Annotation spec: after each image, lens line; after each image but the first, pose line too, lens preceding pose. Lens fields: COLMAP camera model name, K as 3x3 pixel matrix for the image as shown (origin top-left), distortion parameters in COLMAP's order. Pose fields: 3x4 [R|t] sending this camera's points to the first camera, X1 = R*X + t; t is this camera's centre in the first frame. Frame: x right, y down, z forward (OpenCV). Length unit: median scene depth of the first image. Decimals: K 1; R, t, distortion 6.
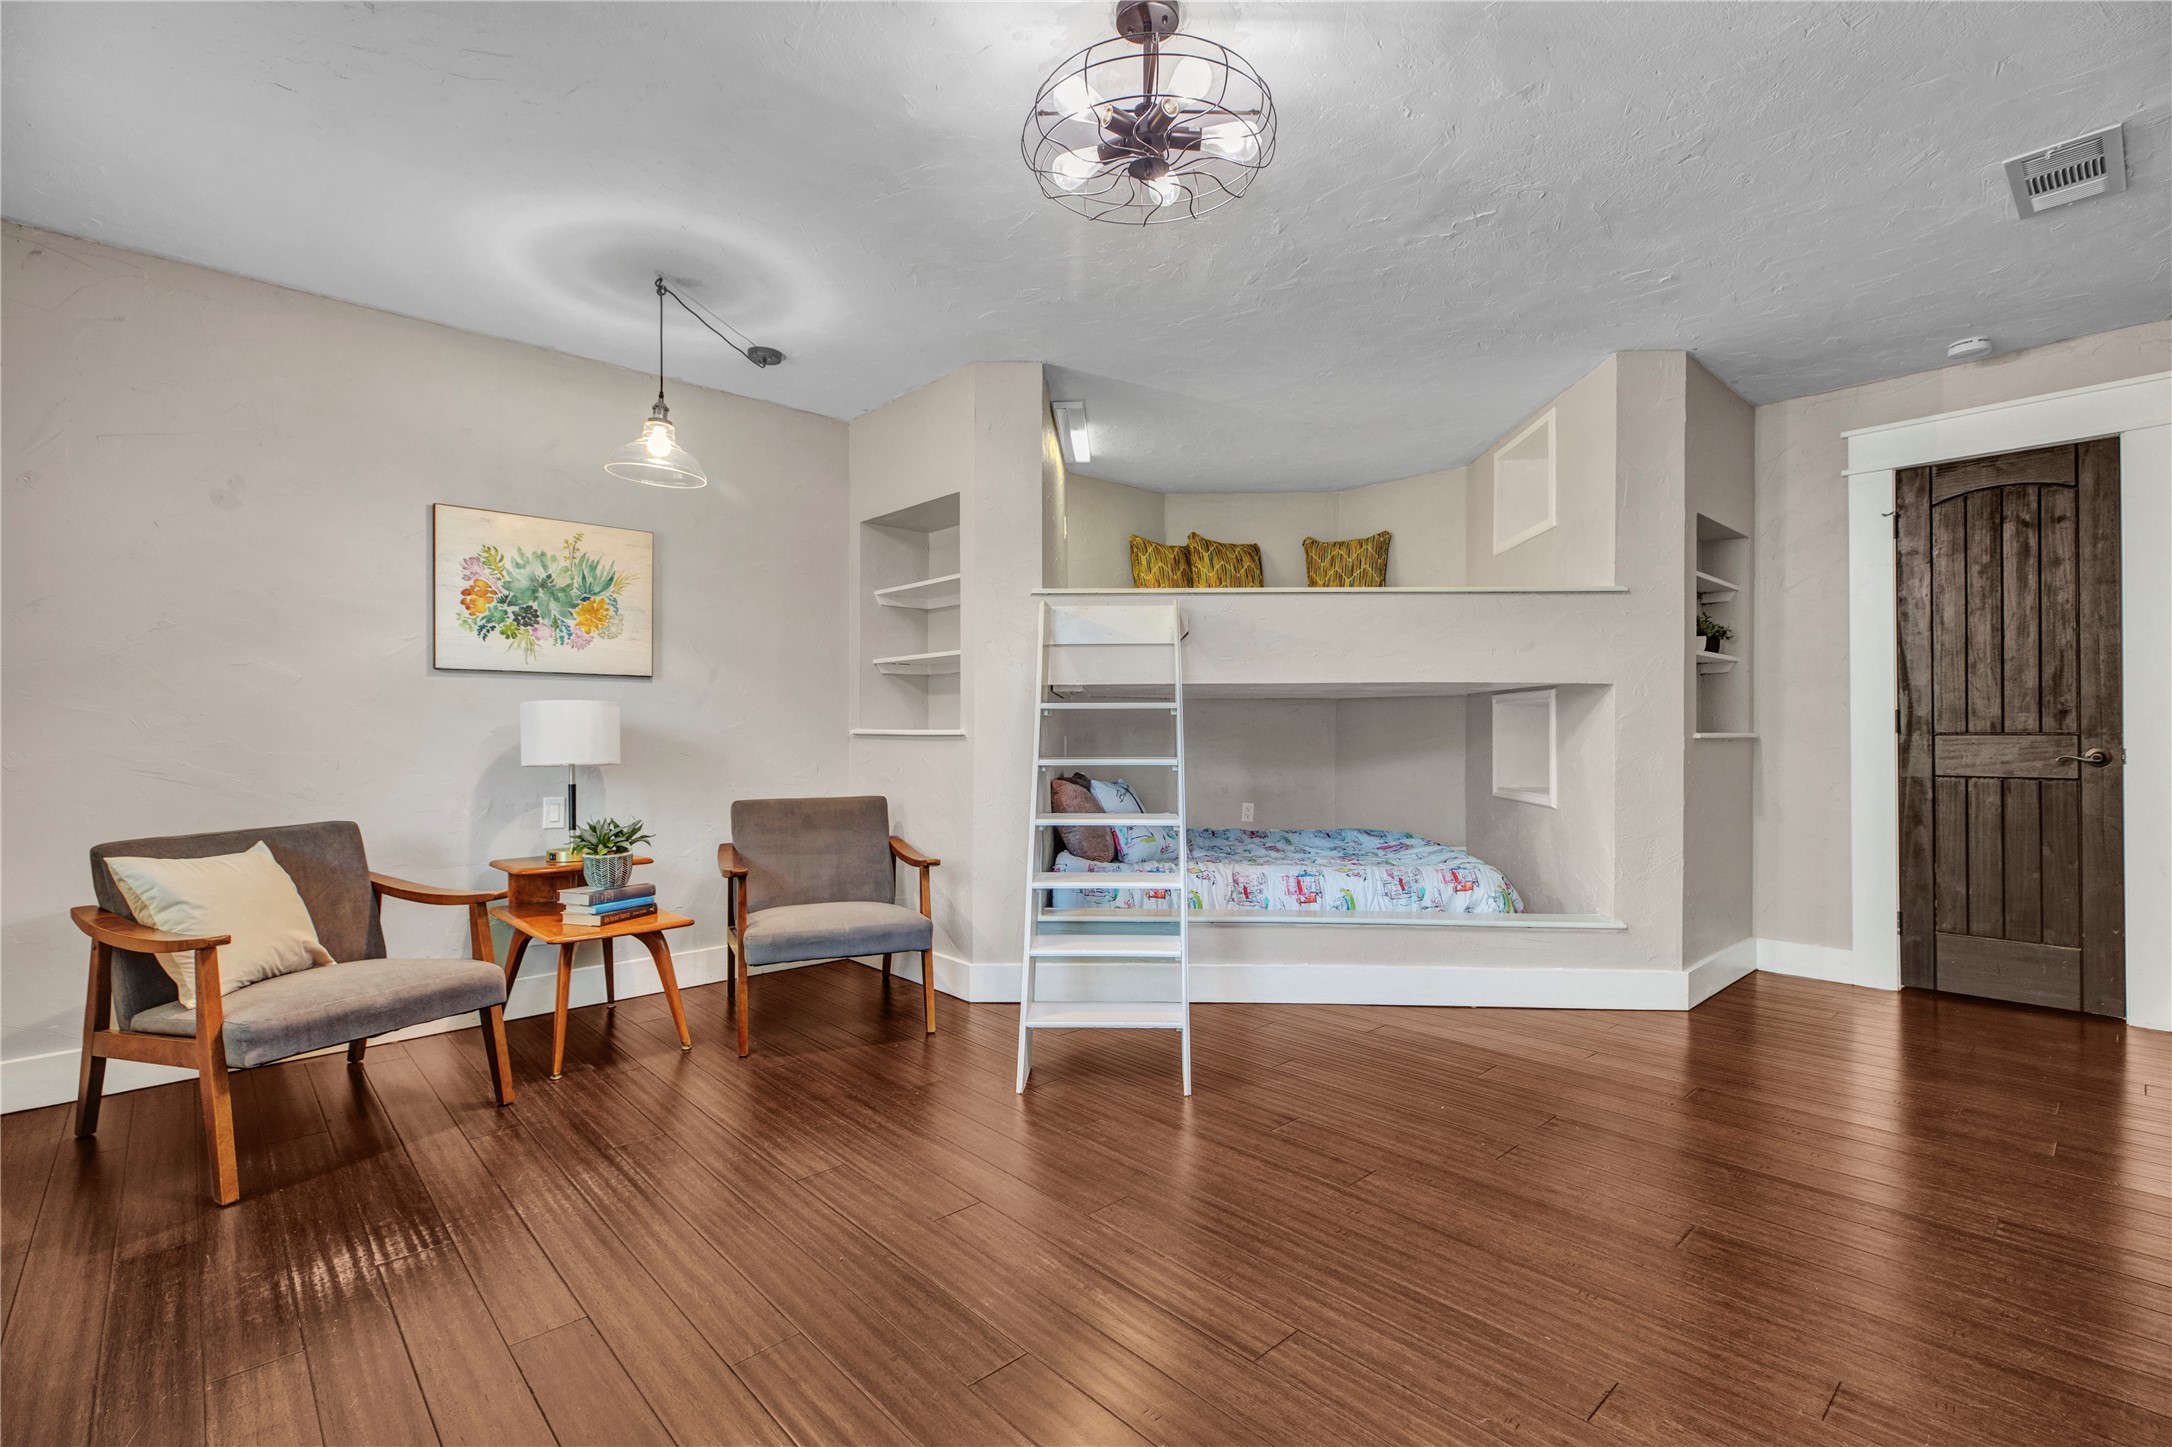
lens RADIAL K [[982.7, 0, 1093.9], [0, 982.7, 724.4], [0, 0, 1]] dist [-0.001974, -0.000132]
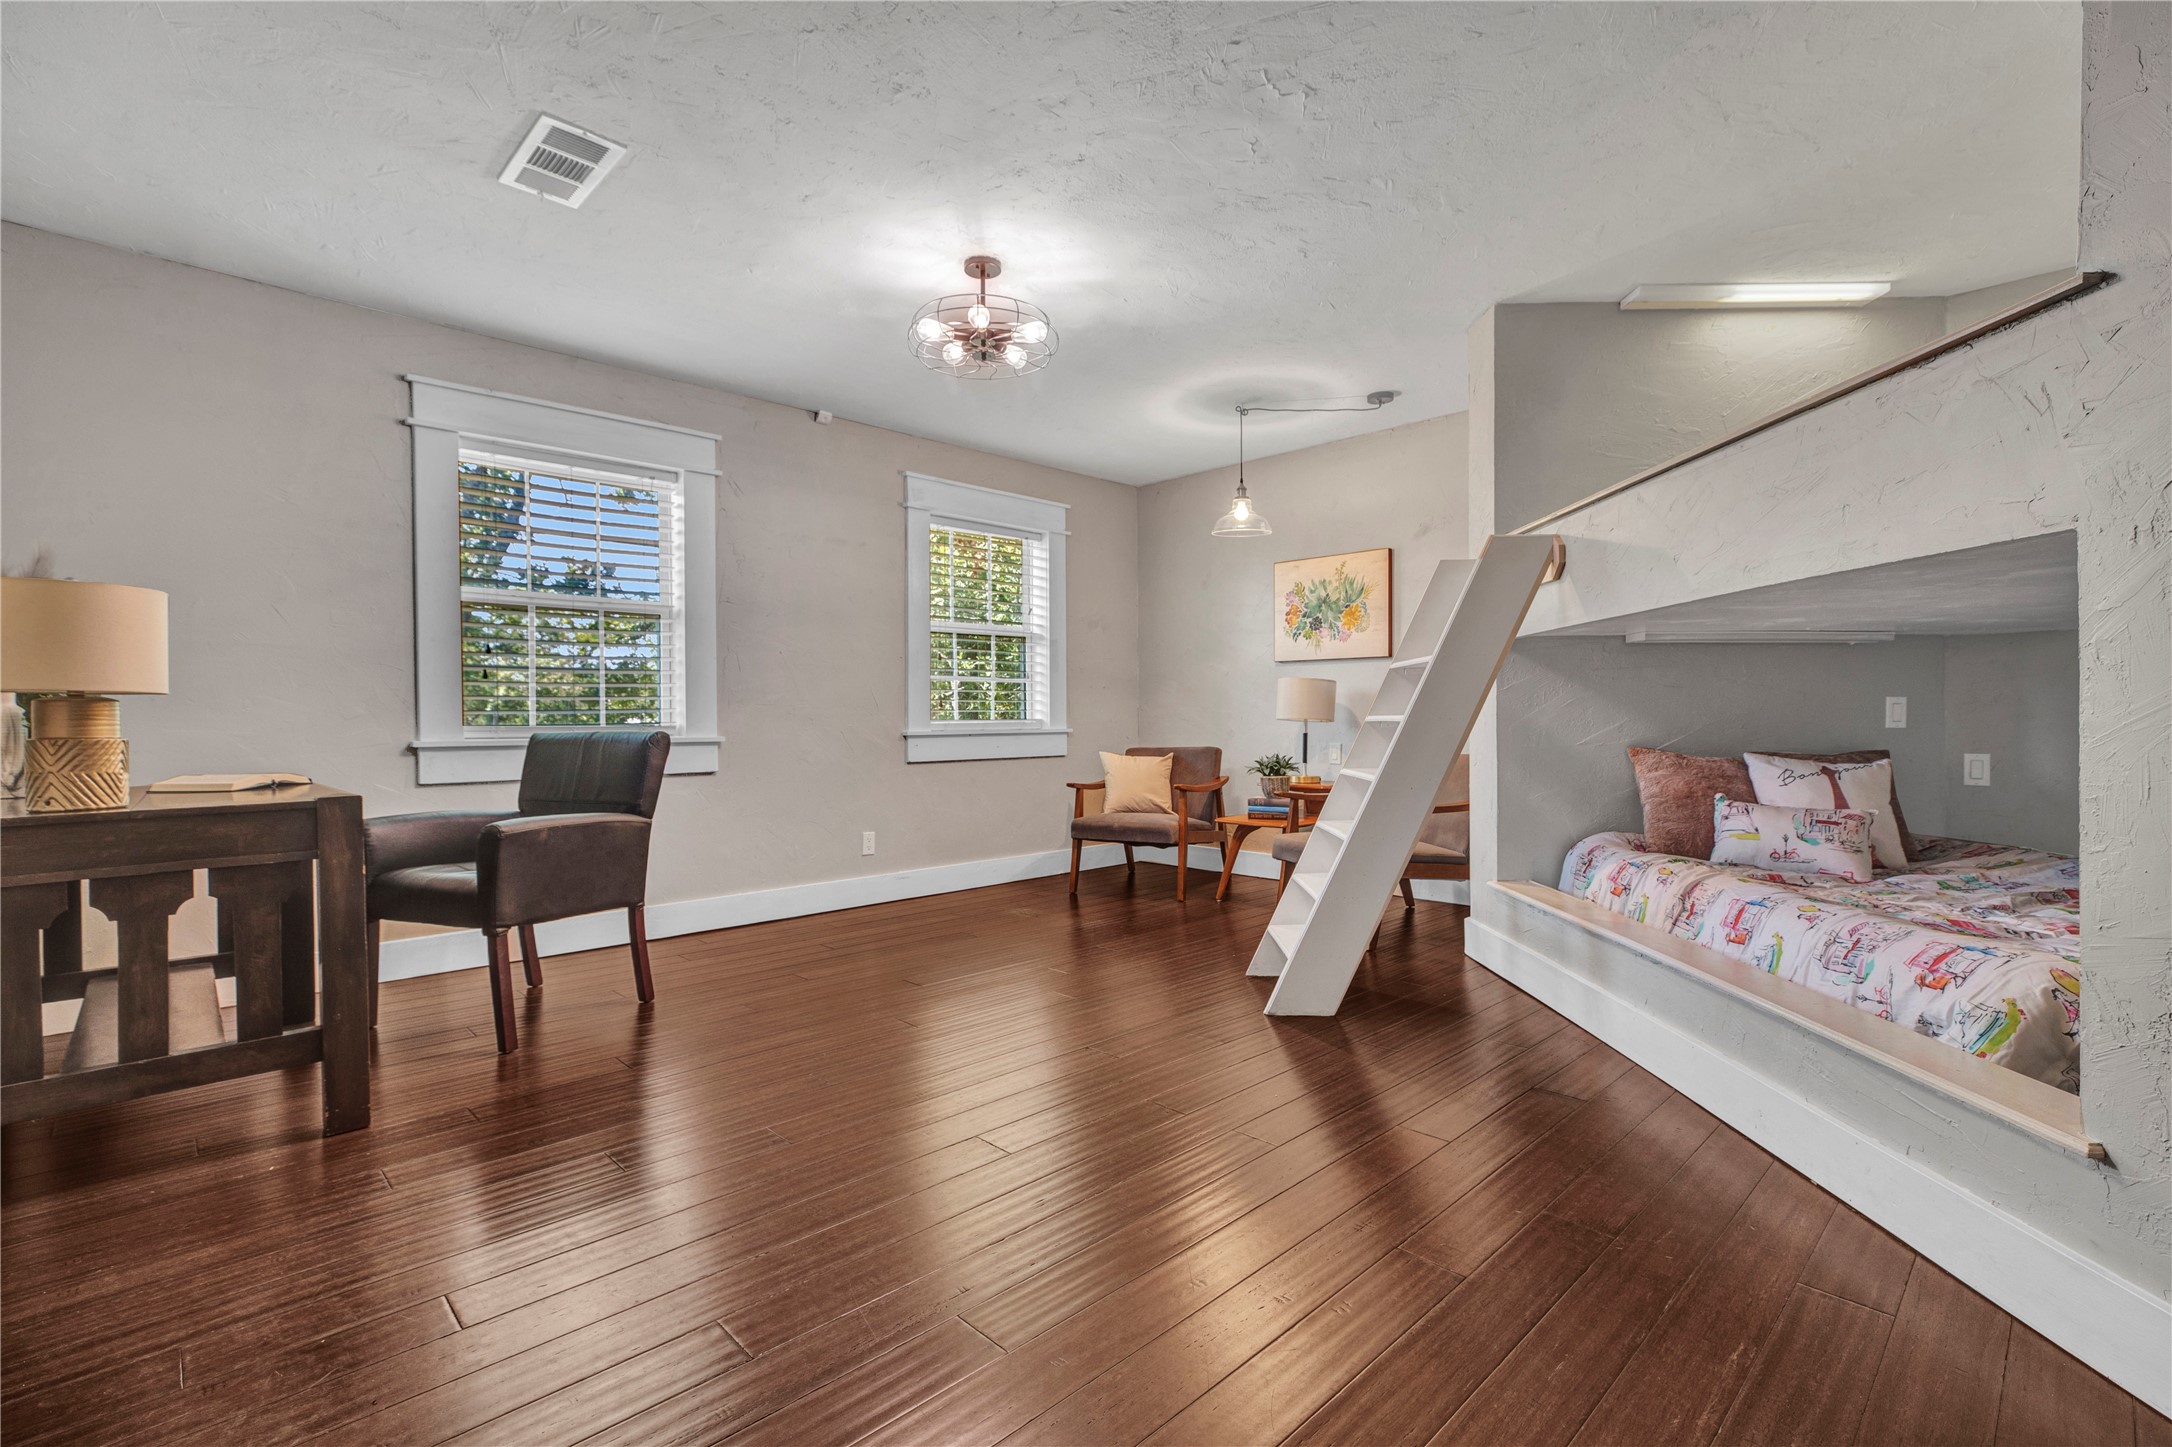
lens RADIAL K [[982.7, 0, 1091.7], [0, 982.7, 719.6], [0, 0, 1]] dist [-0.001974, -0.000132]
pose [[0.016198, 0.002135, -0.999867, 0.939996], [0.005592, 0.999982, 0.002226, 0.033712], [0.999853, -0.005627, 0.016186, 0.618336]]
